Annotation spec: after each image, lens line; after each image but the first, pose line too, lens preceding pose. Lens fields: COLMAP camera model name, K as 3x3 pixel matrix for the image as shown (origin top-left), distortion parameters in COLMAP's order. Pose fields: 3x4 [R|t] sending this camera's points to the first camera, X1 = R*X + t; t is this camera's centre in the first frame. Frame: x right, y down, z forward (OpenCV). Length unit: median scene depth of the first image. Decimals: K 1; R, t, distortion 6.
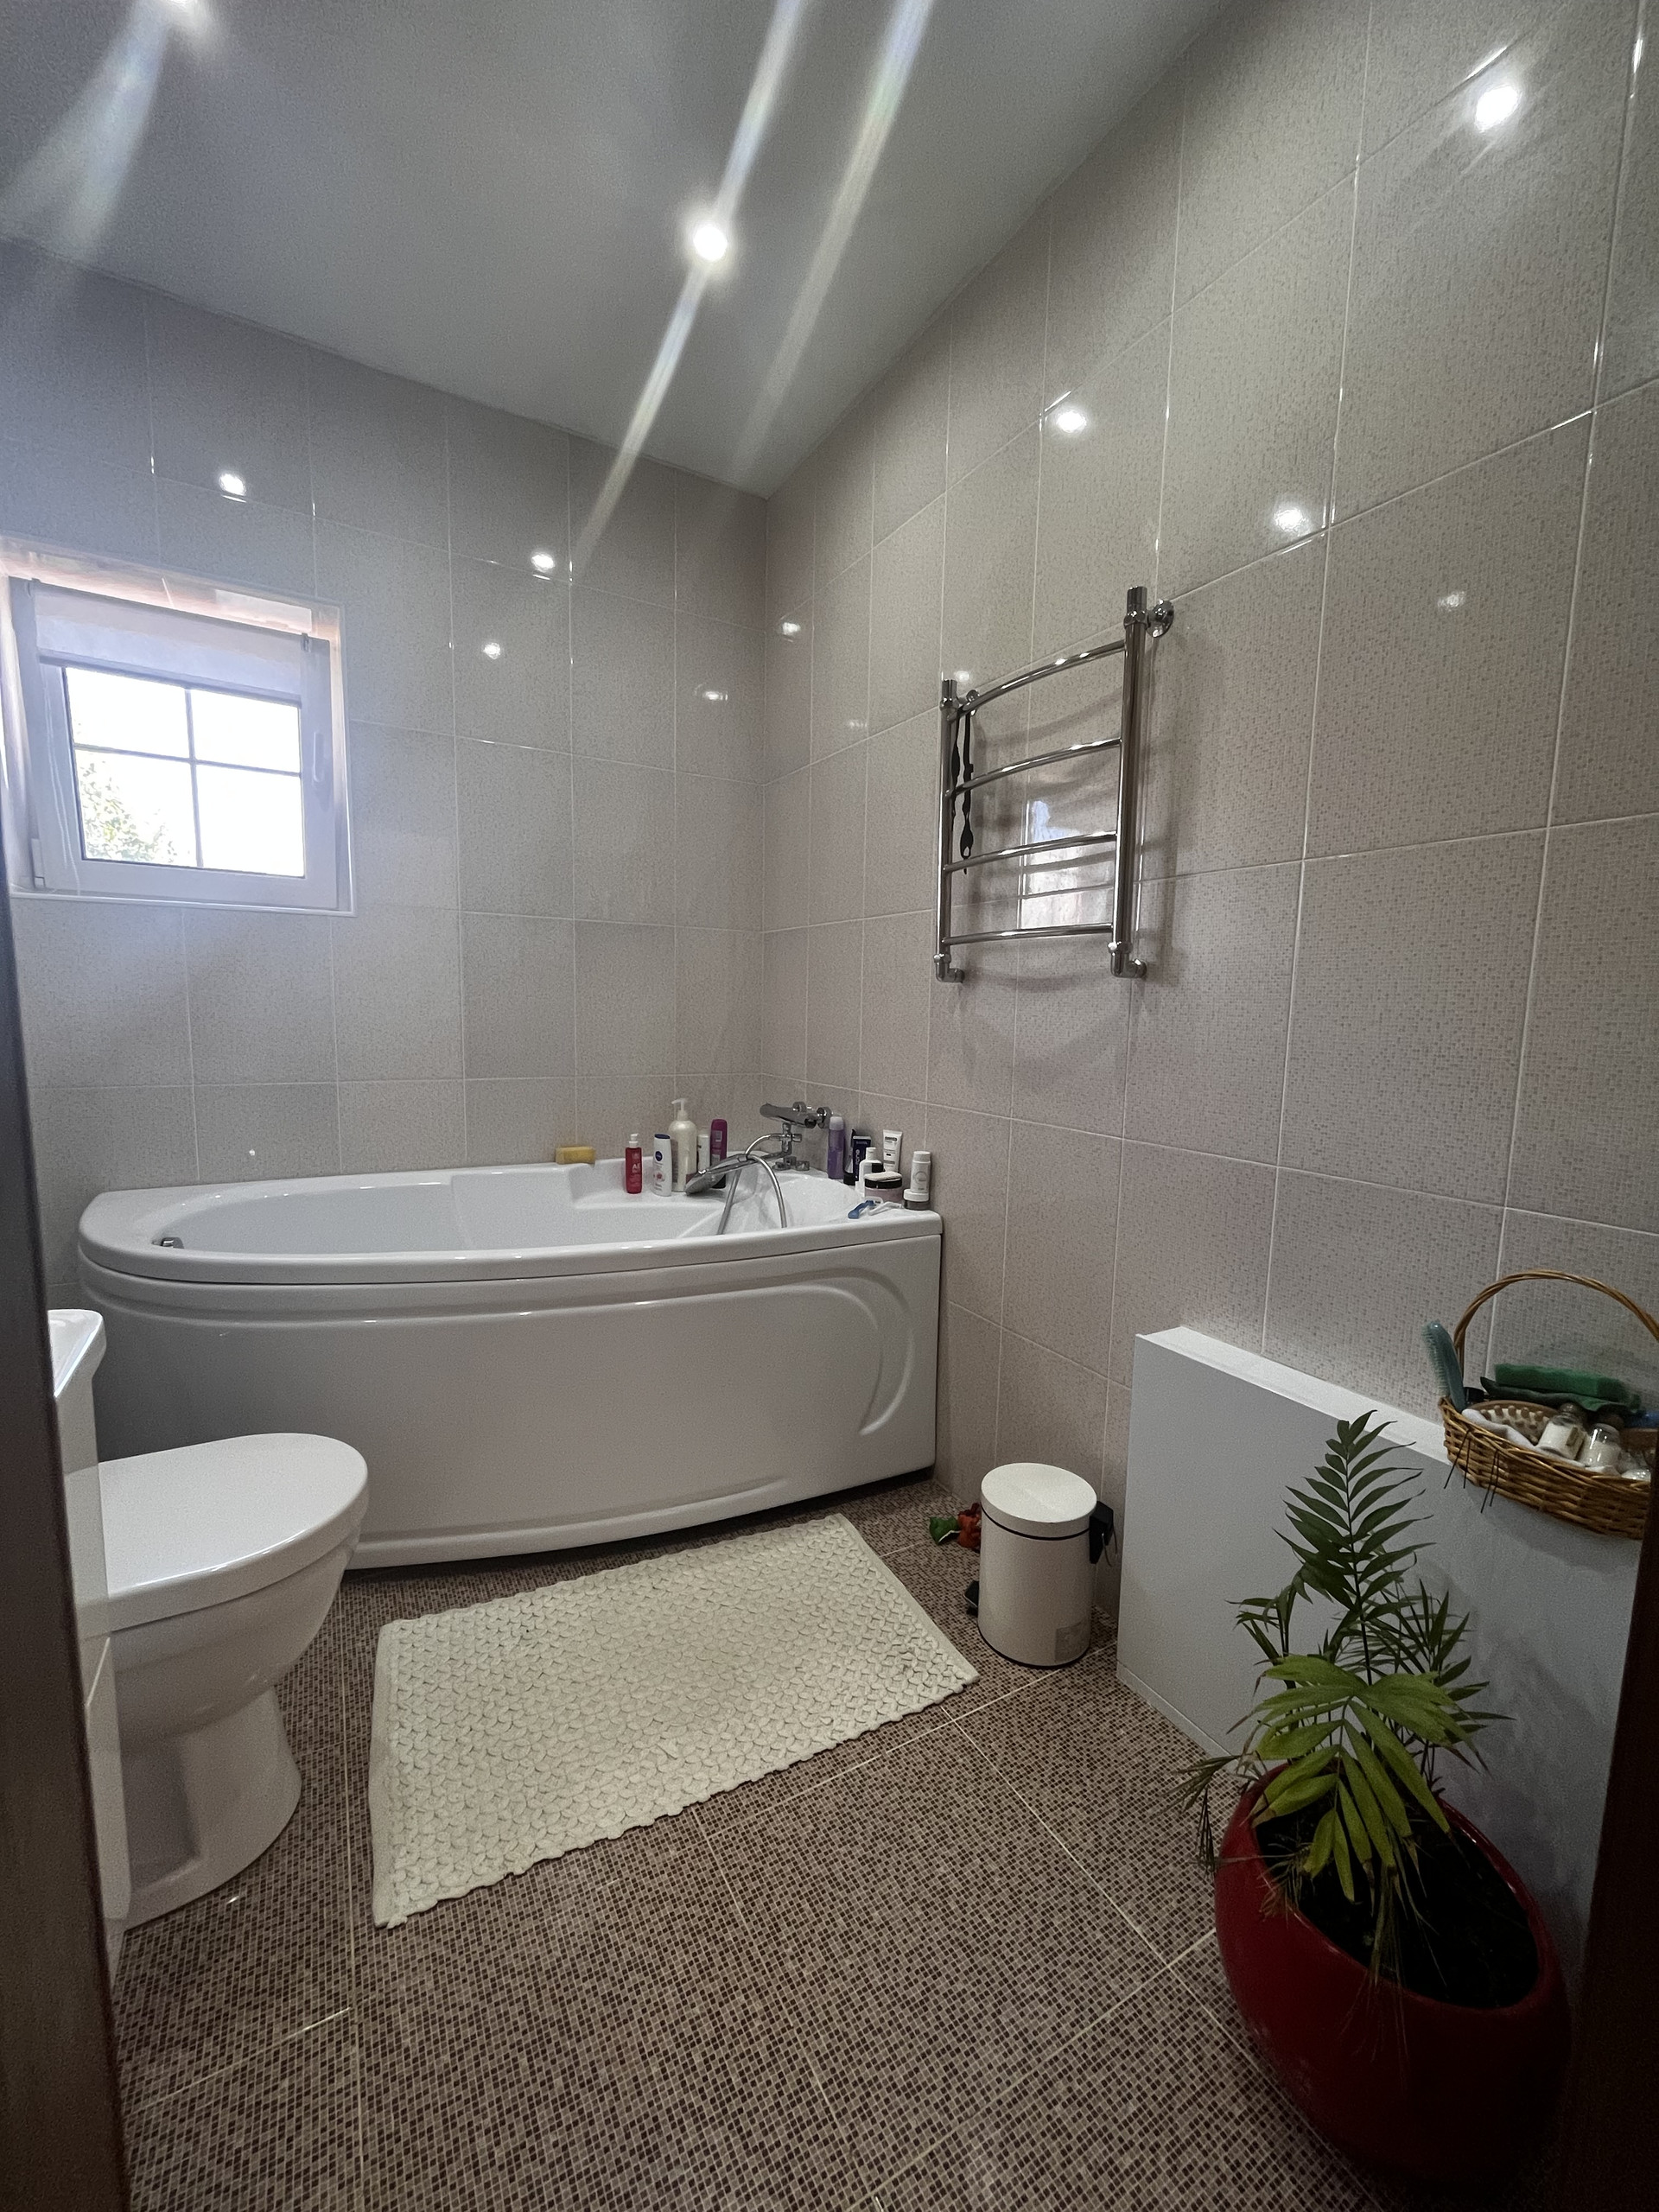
lens RADIAL K [[881.9, 0, 848.4], [0, 881.9, 1107.0], [0, 0, 1]] dist [-0.001280, -0.000473]
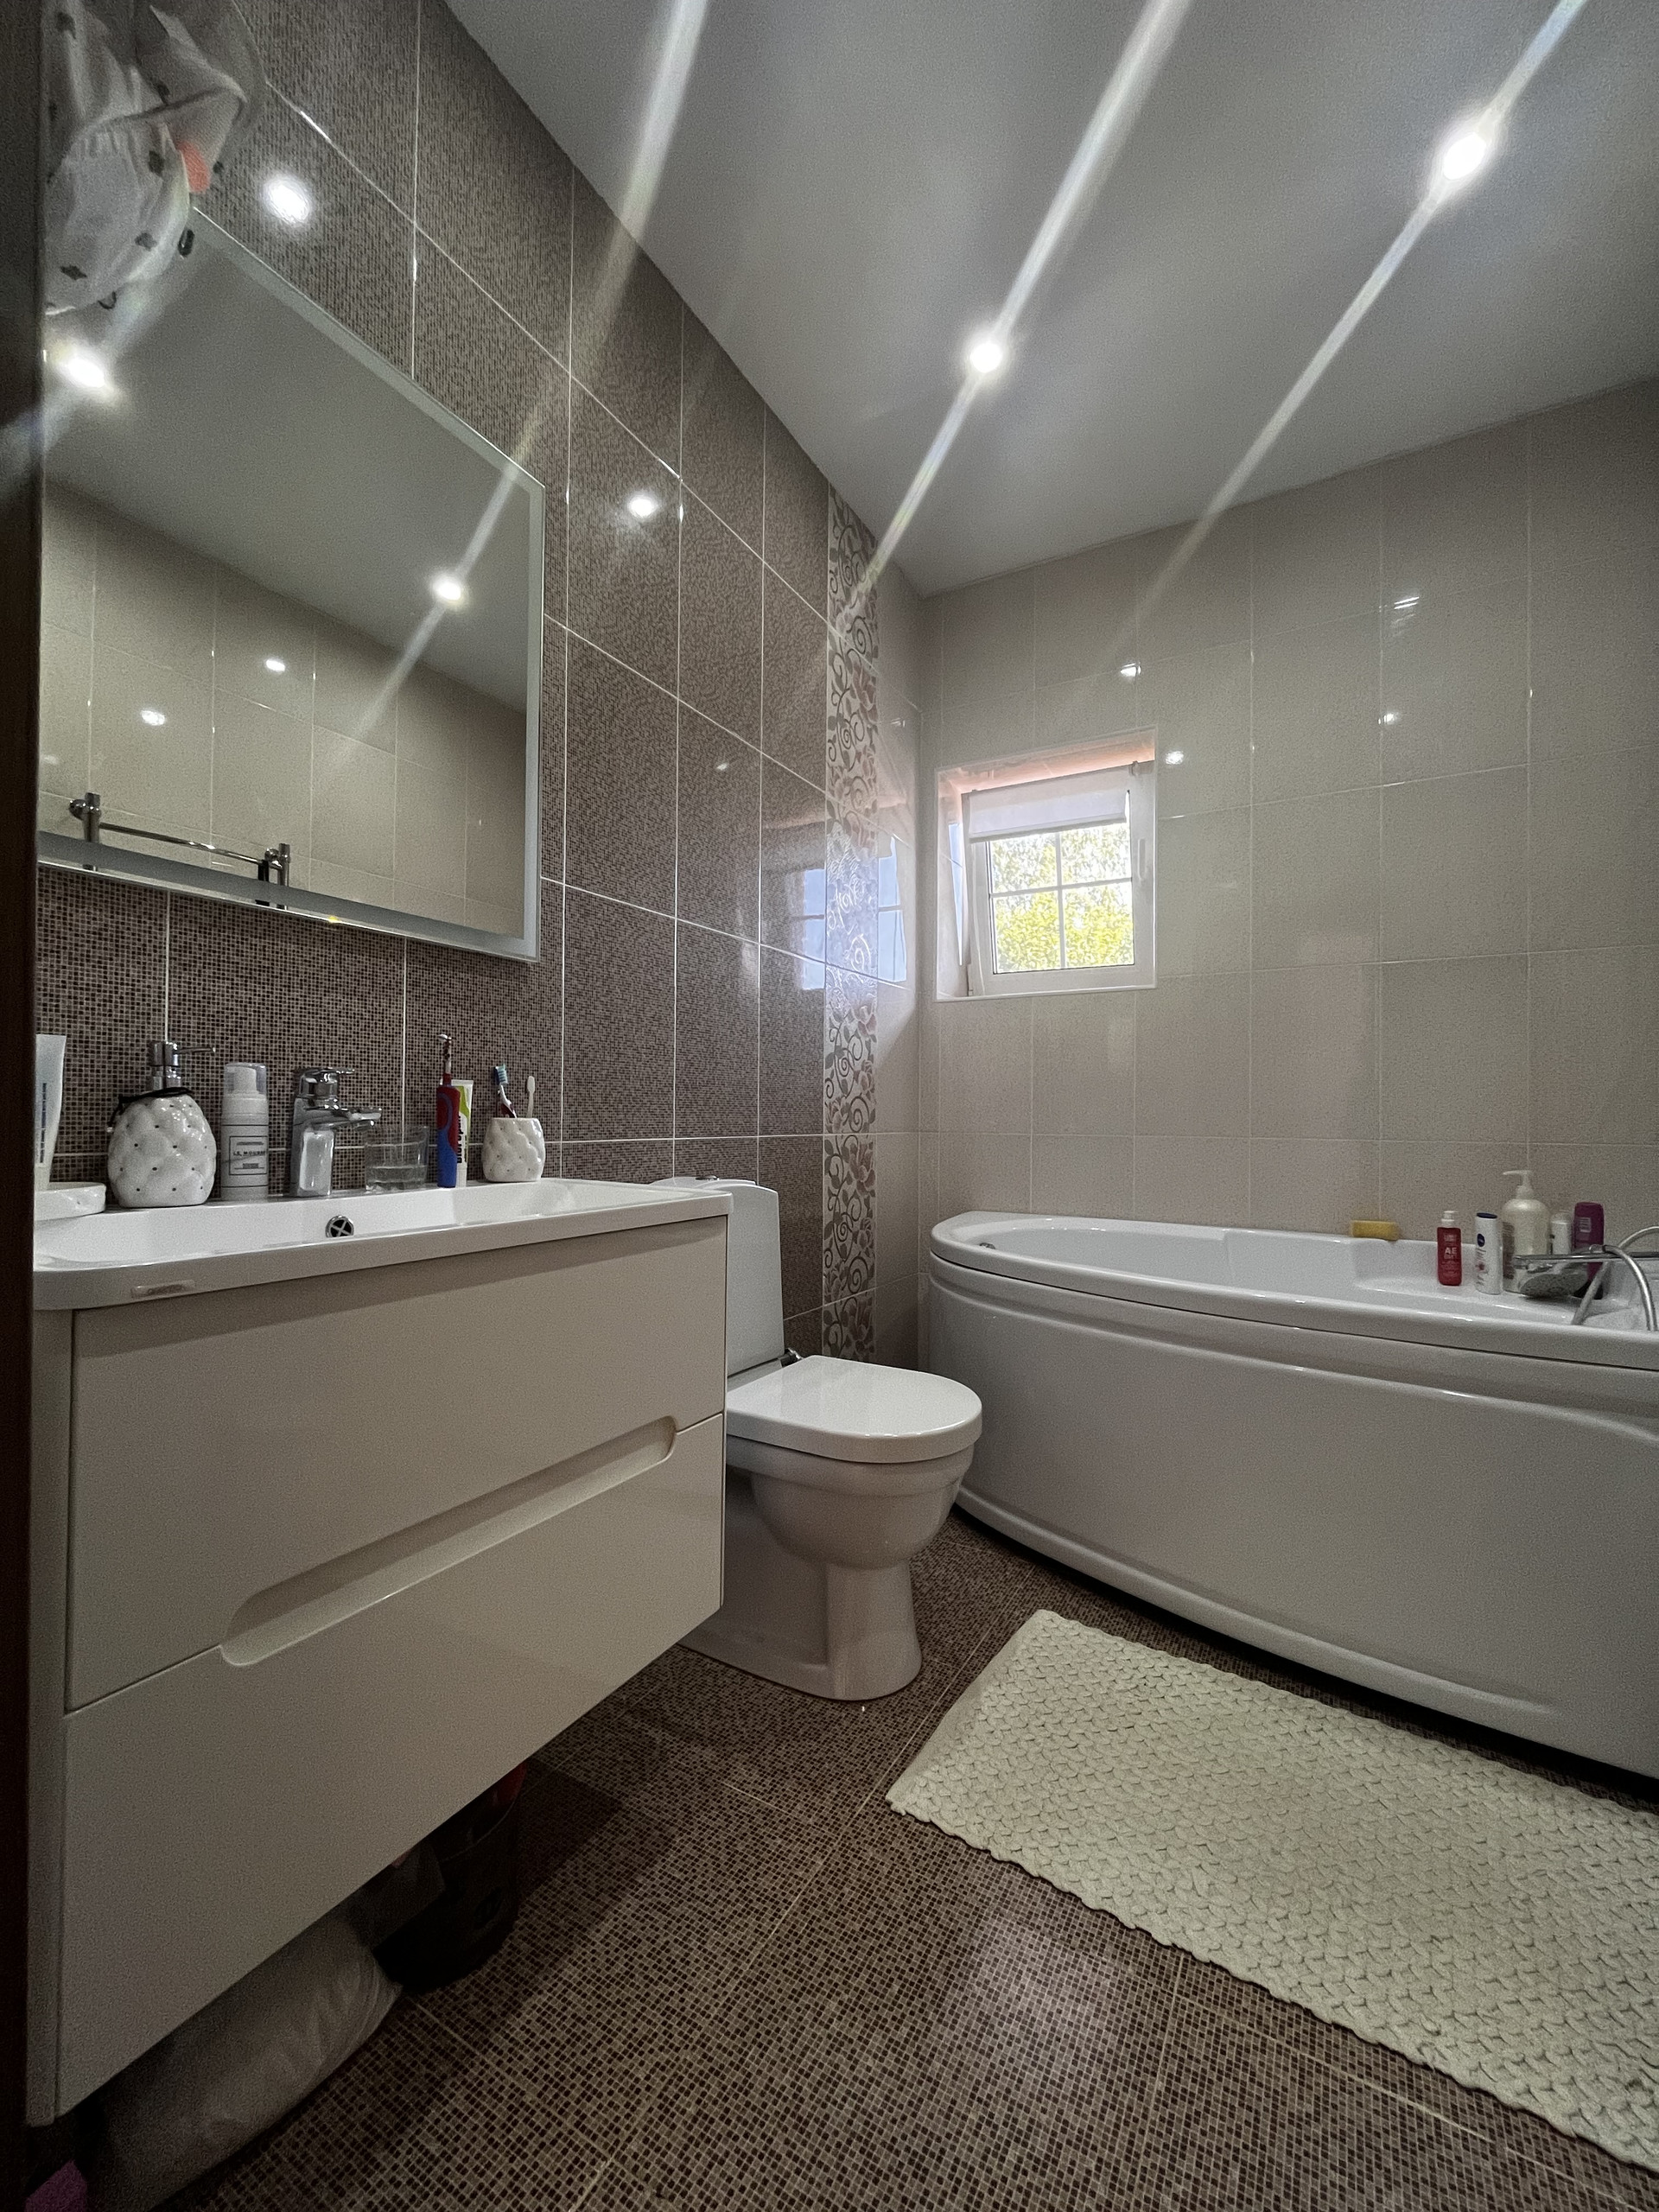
lens RADIAL K [[881.9, 0, 841.4], [0, 881.9, 1110.6], [0, 0, 1]] dist [-0.001280, -0.000473]
pose [[0.505471, -0.022687, -0.862545, 0.277095], [-0.091873, 0.992556, -0.079946, 0.088752], [0.857939, 0.119655, 0.499624, 0.172307]]
